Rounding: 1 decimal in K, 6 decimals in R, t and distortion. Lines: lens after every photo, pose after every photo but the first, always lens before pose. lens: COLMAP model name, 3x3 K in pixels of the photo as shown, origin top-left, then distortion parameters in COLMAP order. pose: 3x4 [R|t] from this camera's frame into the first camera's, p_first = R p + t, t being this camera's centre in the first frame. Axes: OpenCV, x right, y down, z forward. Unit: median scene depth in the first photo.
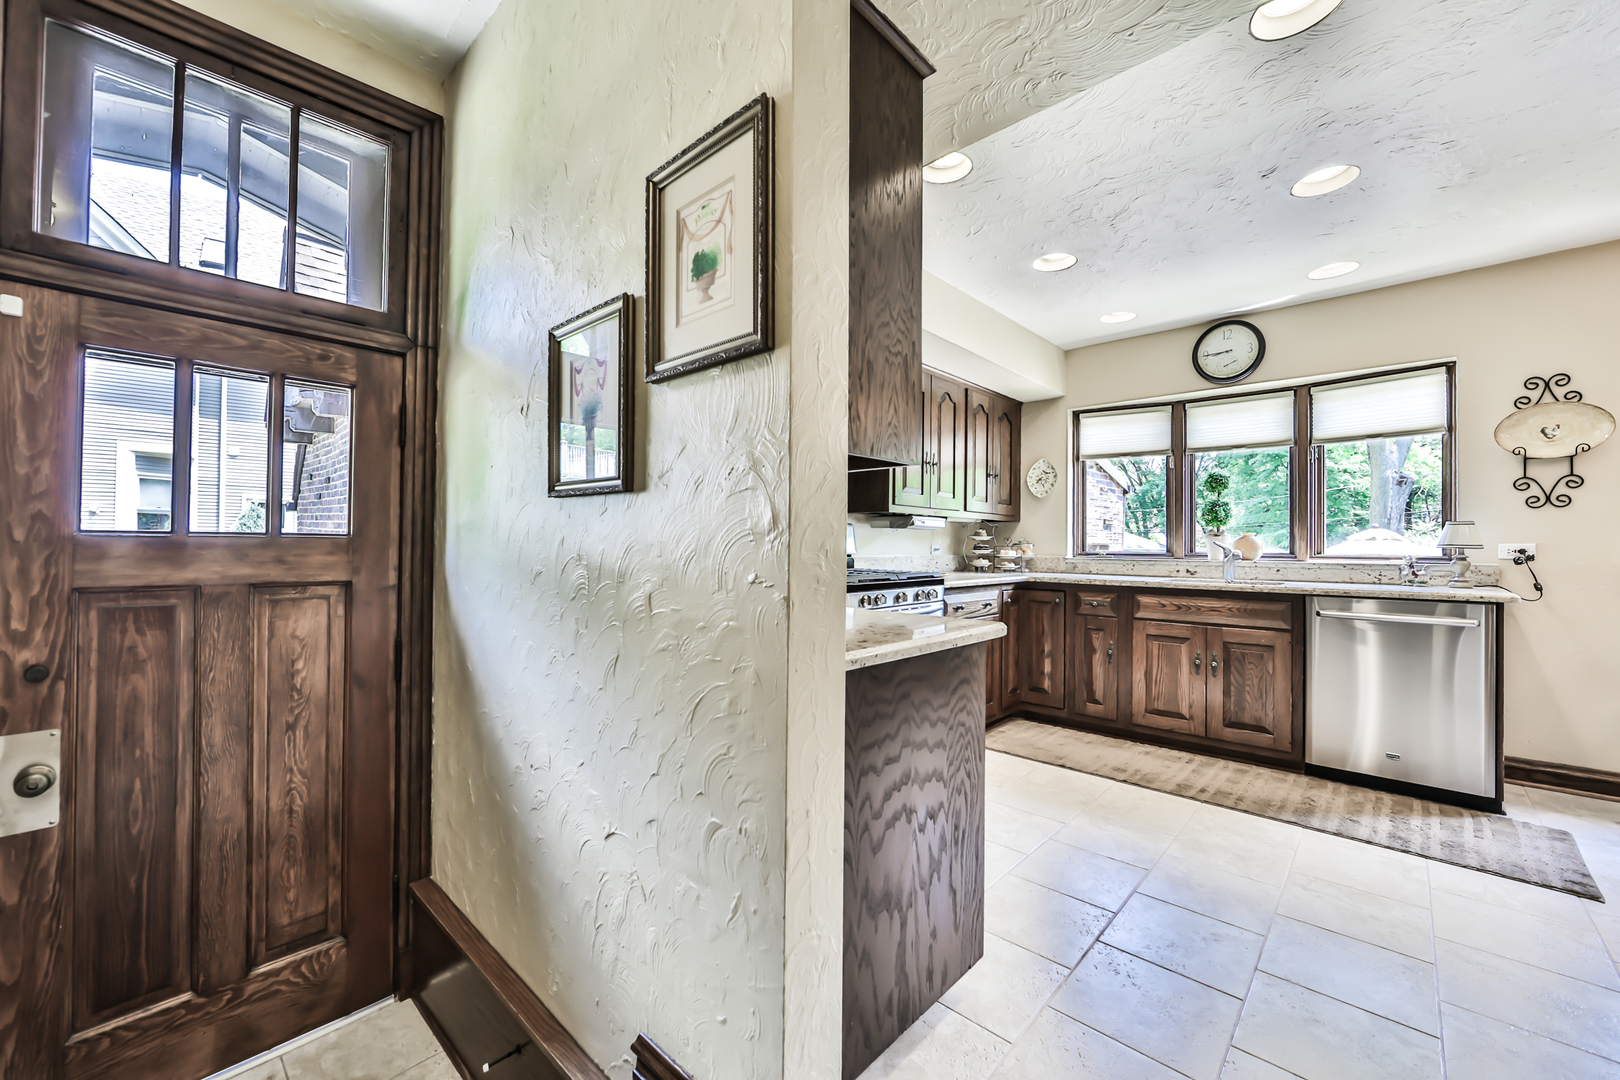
lens RADIAL K [[636.3, 0, 799.8], [0, 636.3, 539.3], [0, 0, 1]] dist [-0.014466, 0.003473]
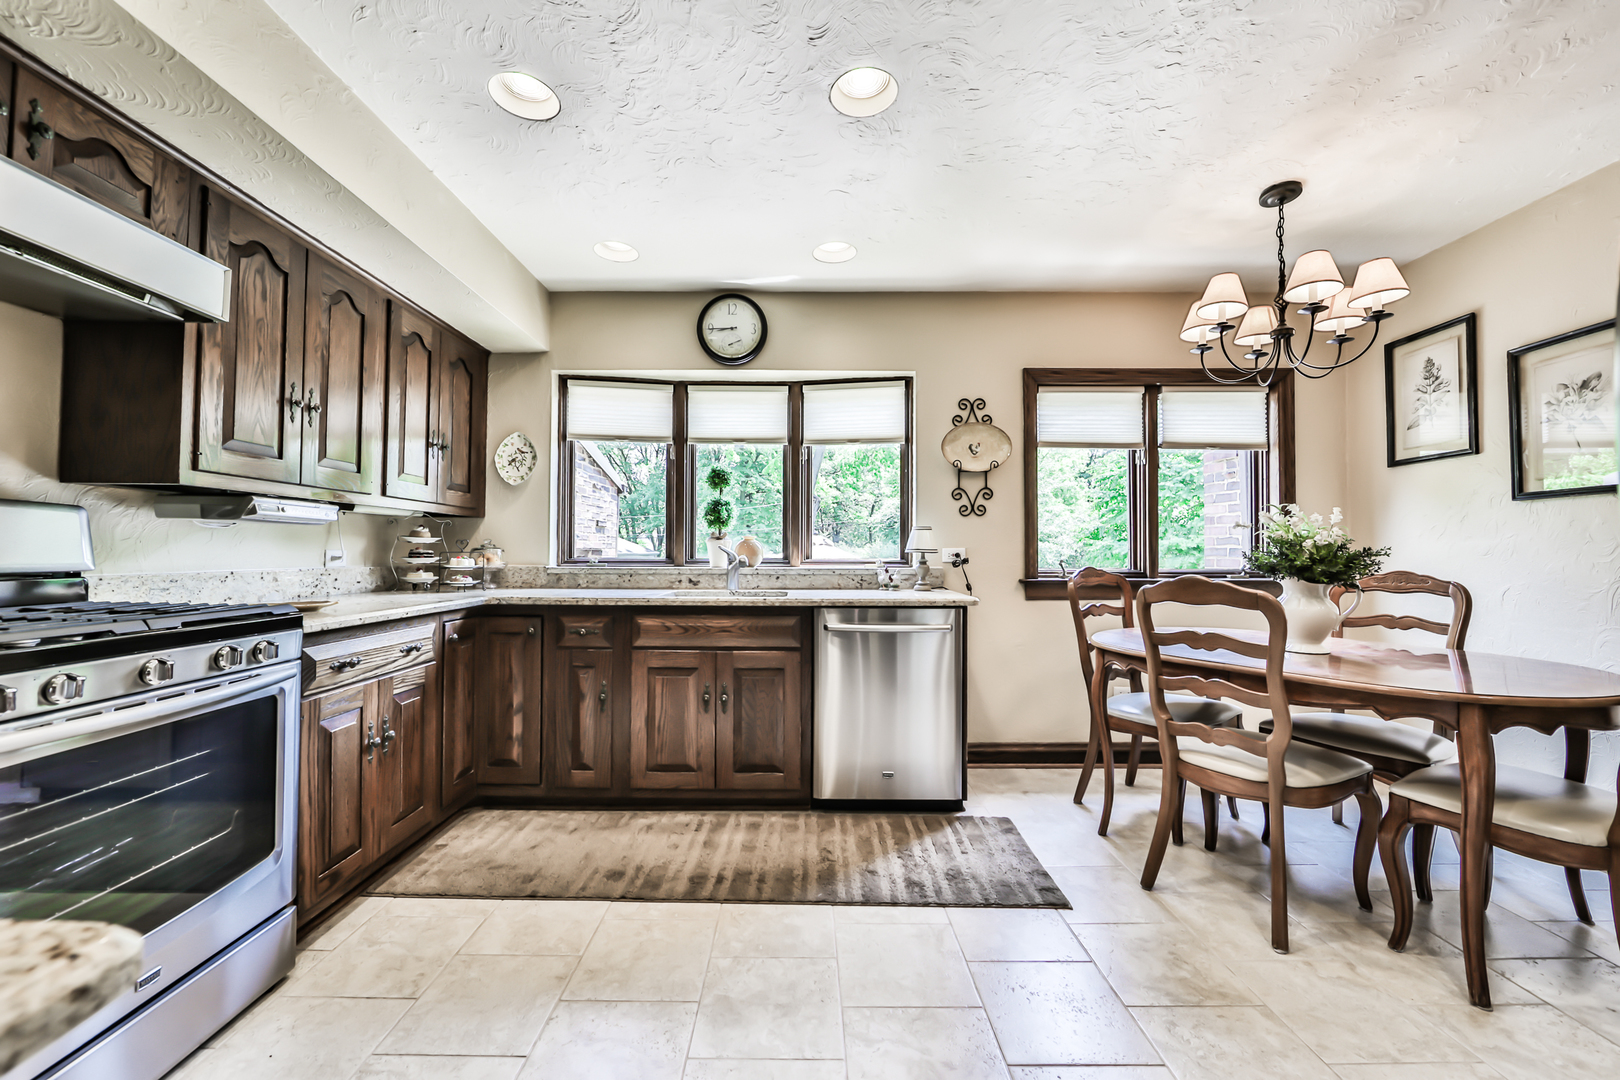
lens RADIAL K [[636.3, 0, 799.8], [0, 636.3, 539.3], [0, 0, 1]] dist [-0.014466, 0.003473]
pose [[0.728202, 0.009030, 0.685303, 0.155526], [-0.004033, 0.999952, -0.008890, 0.002072], [-0.685351, 0.003710, 0.728204, 0.318500]]
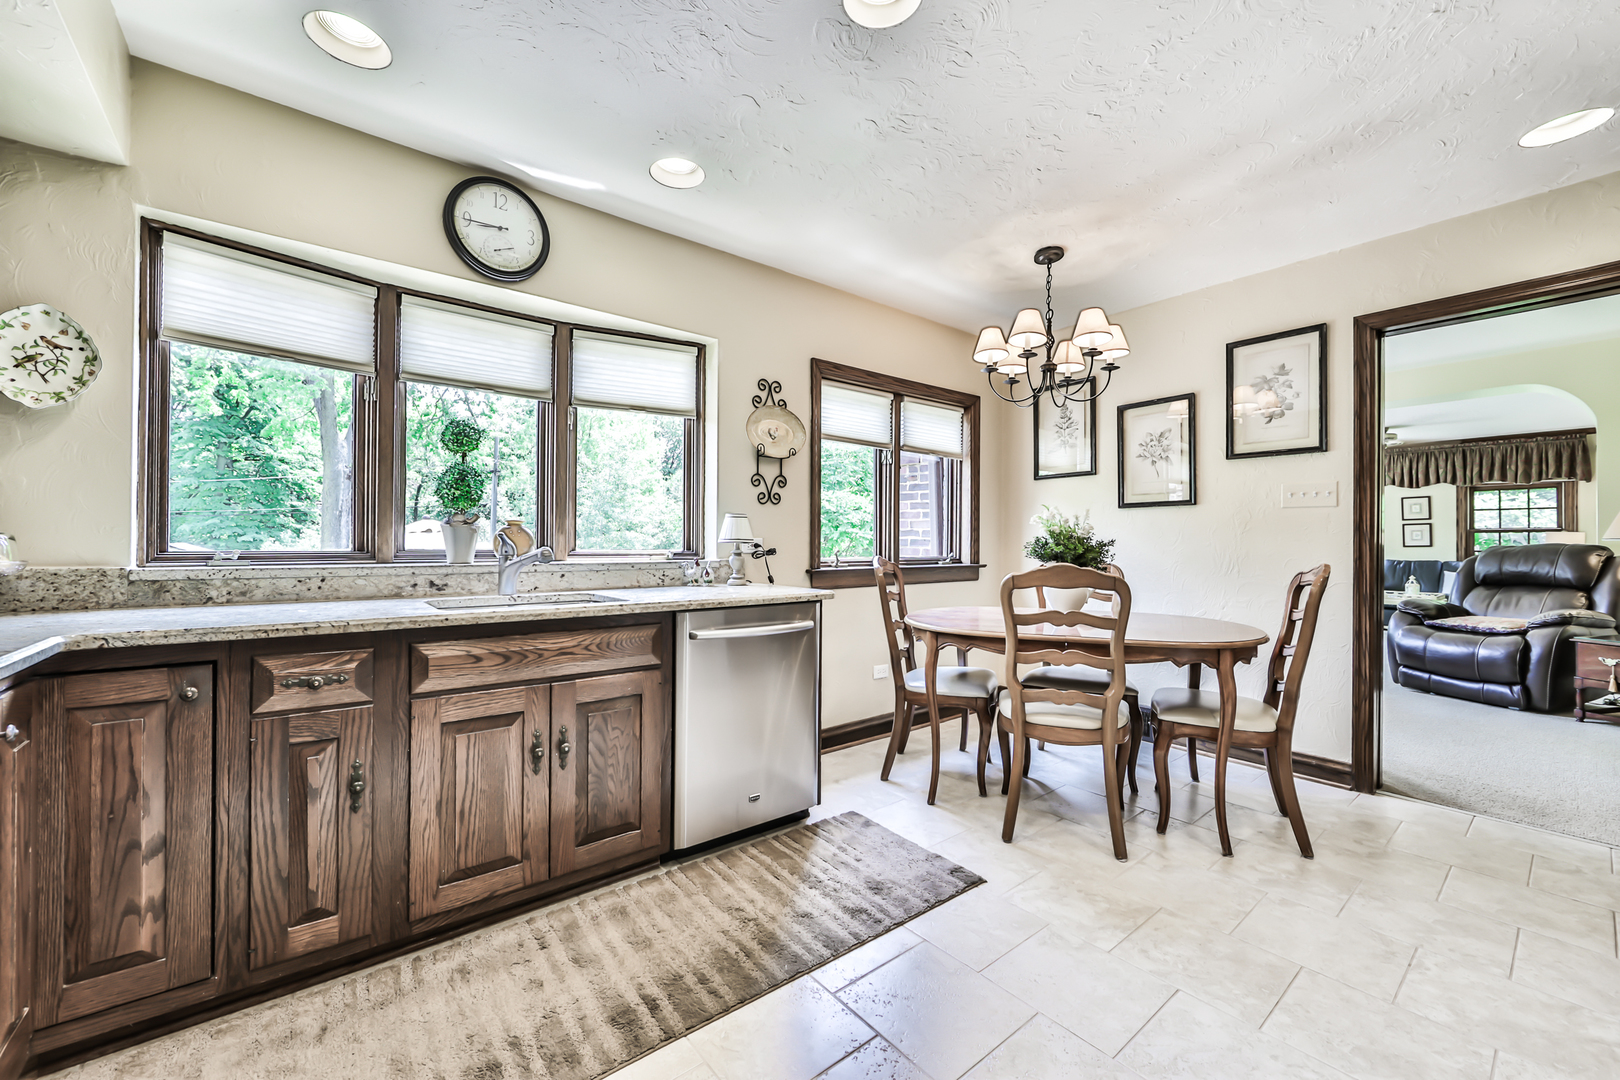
lens RADIAL K [[636.3, 0, 799.8], [0, 636.3, 539.3], [0, 0, 1]] dist [-0.014466, 0.003473]
pose [[0.141294, -0.001364, 0.989967, 0.107238], [-0.012669, 0.999915, 0.003186, 0.004146], [-0.989887, -0.012992, 0.141264, 0.660971]]
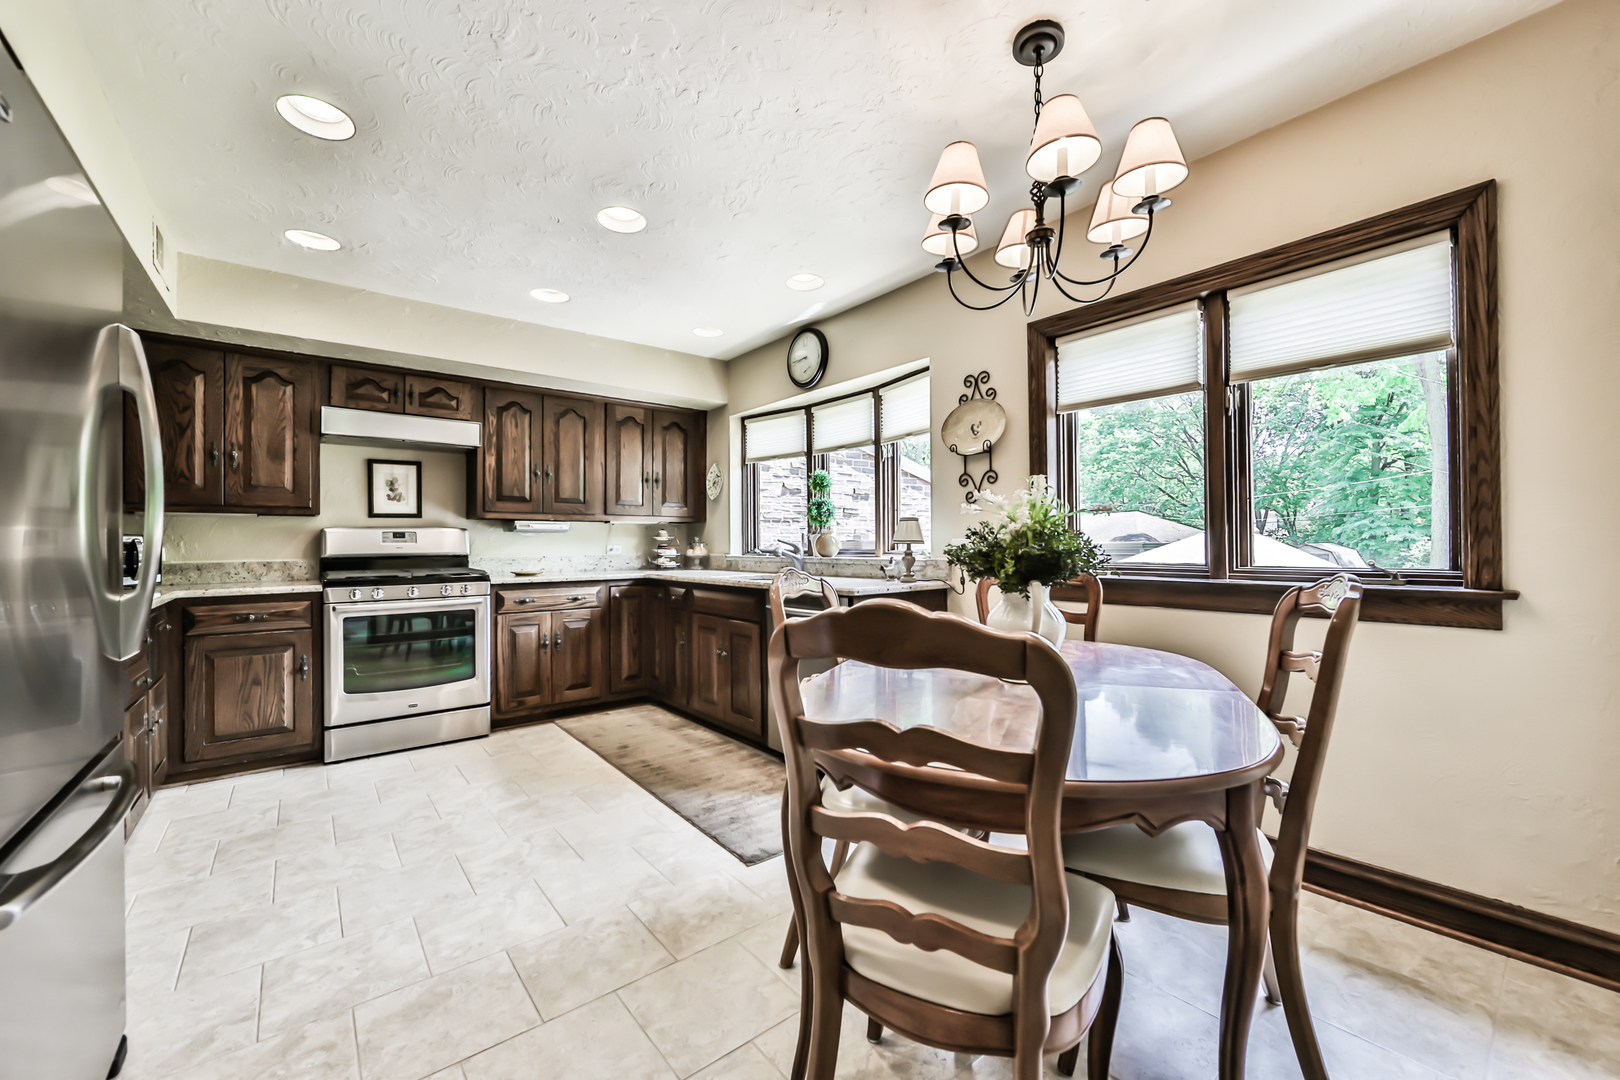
lens RADIAL K [[636.3, 0, 799.8], [0, 636.3, 539.3], [0, 0, 1]] dist [-0.014466, 0.003473]
pose [[0.990175, -0.014546, -0.139077, 0.870969], [0.014833, 0.999889, 0.001025, 0.002613], [0.139047, -0.003078, 0.990281, -0.051845]]
